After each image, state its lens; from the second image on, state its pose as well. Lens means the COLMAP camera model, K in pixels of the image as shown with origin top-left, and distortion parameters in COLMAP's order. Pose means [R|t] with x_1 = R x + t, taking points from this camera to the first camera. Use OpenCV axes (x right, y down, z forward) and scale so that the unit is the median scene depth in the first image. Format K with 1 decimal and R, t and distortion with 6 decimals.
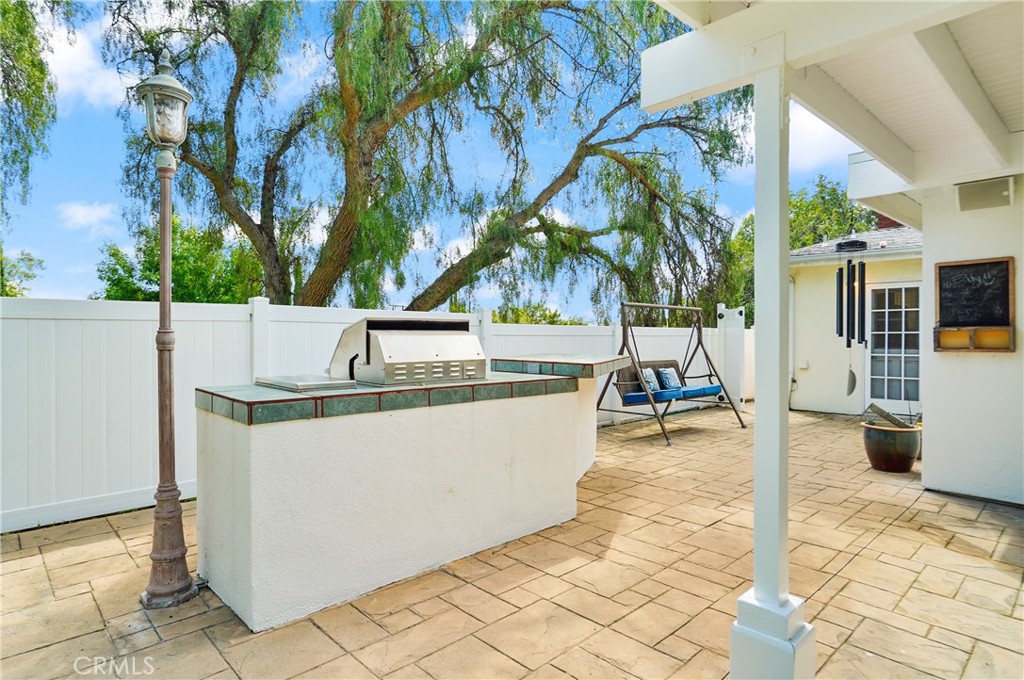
lens RADIAL K [[567.0, 0, 512.0], [0, 567.0, 340.0], [0, 0, 1]] dist [0.000485, 0.000419]
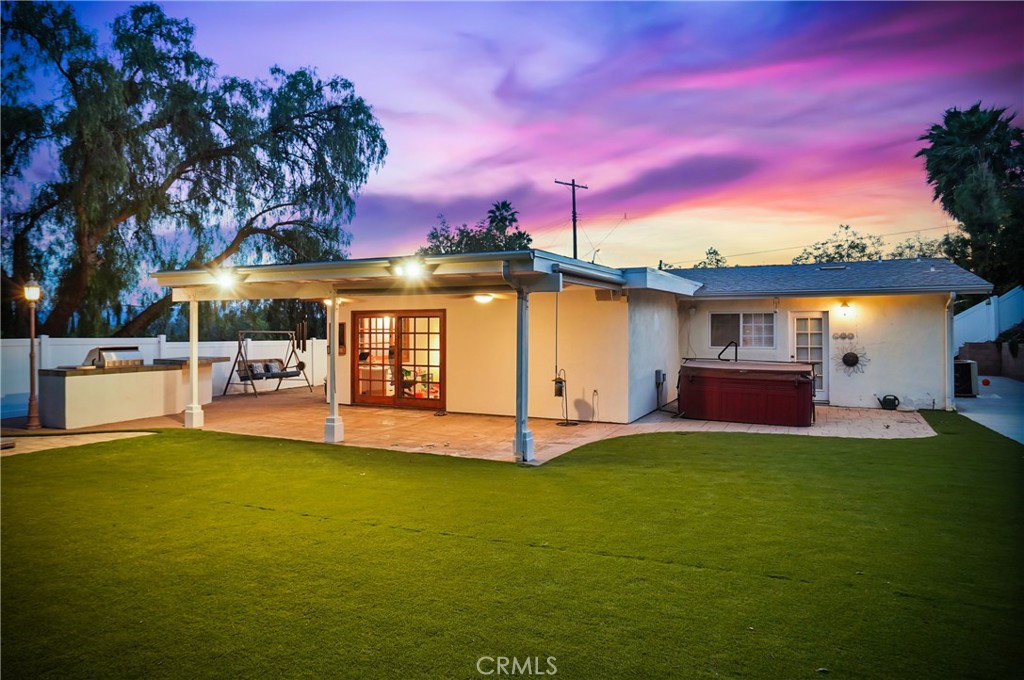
lens RADIAL K [[633.5, 0, 512.0], [0, 633.5, 340.0], [0, 0, 1]] dist [0.003016, 0.001079]
pose [[0.939774, -0.007199, 0.341720, 0.250759], [0.005701, 0.999969, 0.005389, -0.029996], [-0.341748, -0.003116, 0.939786, -1.114792]]
